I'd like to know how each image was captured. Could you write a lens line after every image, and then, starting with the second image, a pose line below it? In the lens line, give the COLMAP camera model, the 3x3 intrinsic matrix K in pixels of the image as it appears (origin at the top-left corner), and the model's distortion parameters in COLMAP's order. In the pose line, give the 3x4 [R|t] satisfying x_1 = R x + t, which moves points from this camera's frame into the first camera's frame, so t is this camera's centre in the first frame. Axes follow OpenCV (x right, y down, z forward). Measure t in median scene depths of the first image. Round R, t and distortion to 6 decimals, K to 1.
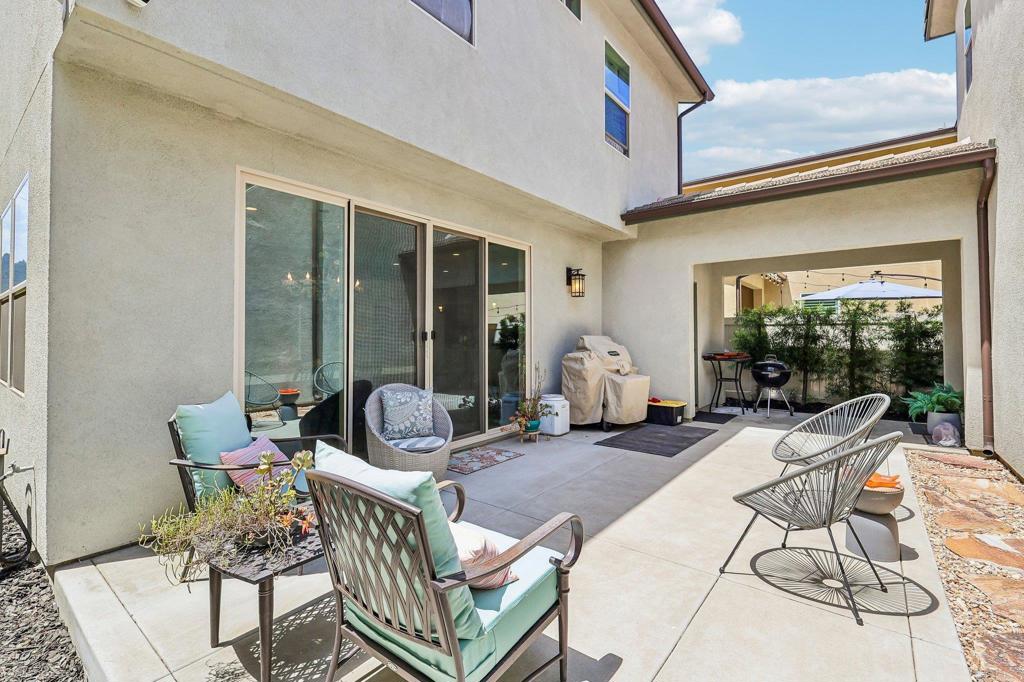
lens RADIAL K [[448.1, 0, 506.5], [0, 448.1, 330.4], [0, 0, 1]] dist [-0.000634, -0.000333]
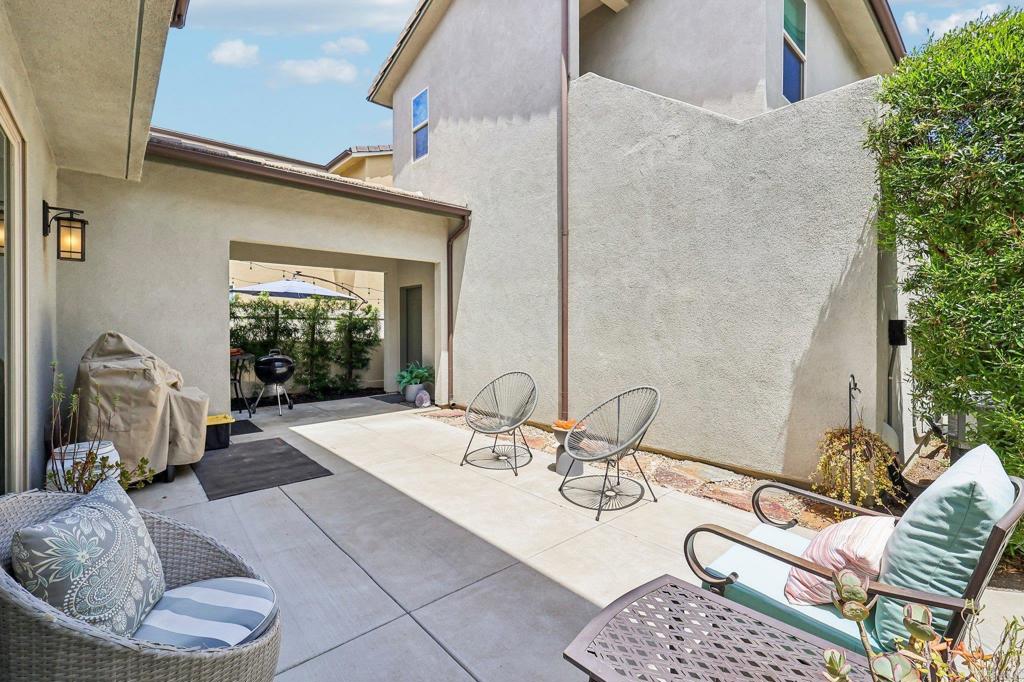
lens RADIAL K [[448.1, 0, 506.5], [0, 448.1, 330.4], [0, 0, 1]] dist [-0.000634, -0.000333]
pose [[0.172344, -0.005310, 0.985023, -0.416724], [-0.011748, 0.999903, 0.007445, 0.001443], [-0.984967, -0.012855, 0.172265, 0.547141]]
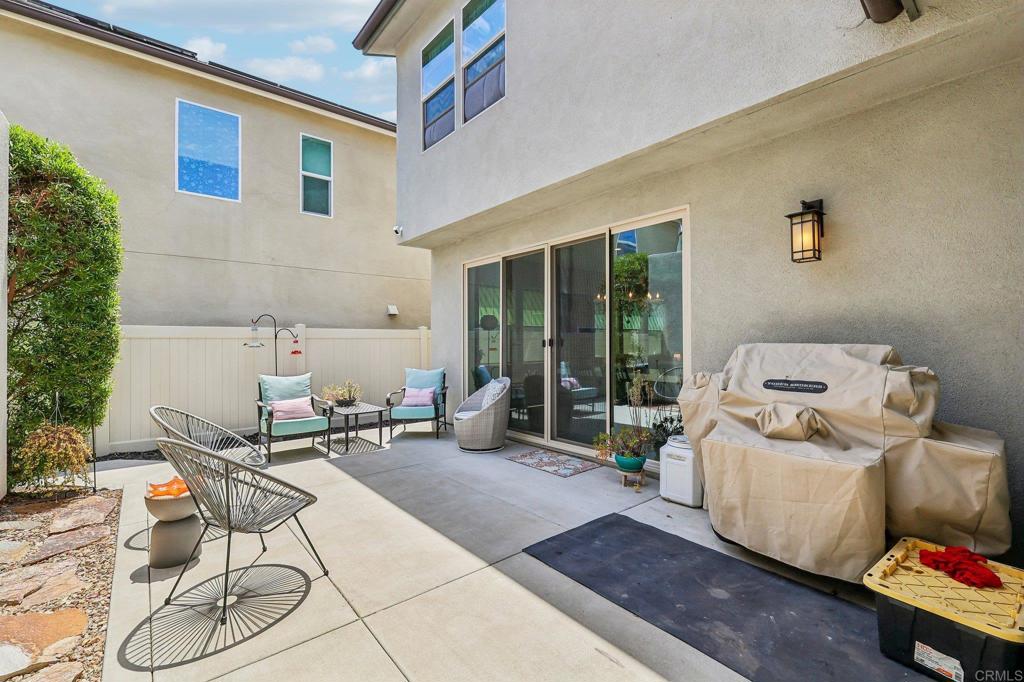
lens RADIAL K [[432.7, 0, 515.0], [0, 432.7, 340.3], [0, 0, 1]] dist [0.000170, -0.000004]
pose [[-0.177899, -0.001140, -0.984048, 0.949831], [0.016125, 0.999862, -0.004074, 0.007840], [0.983917, -0.016593, -0.177856, 1.117583]]
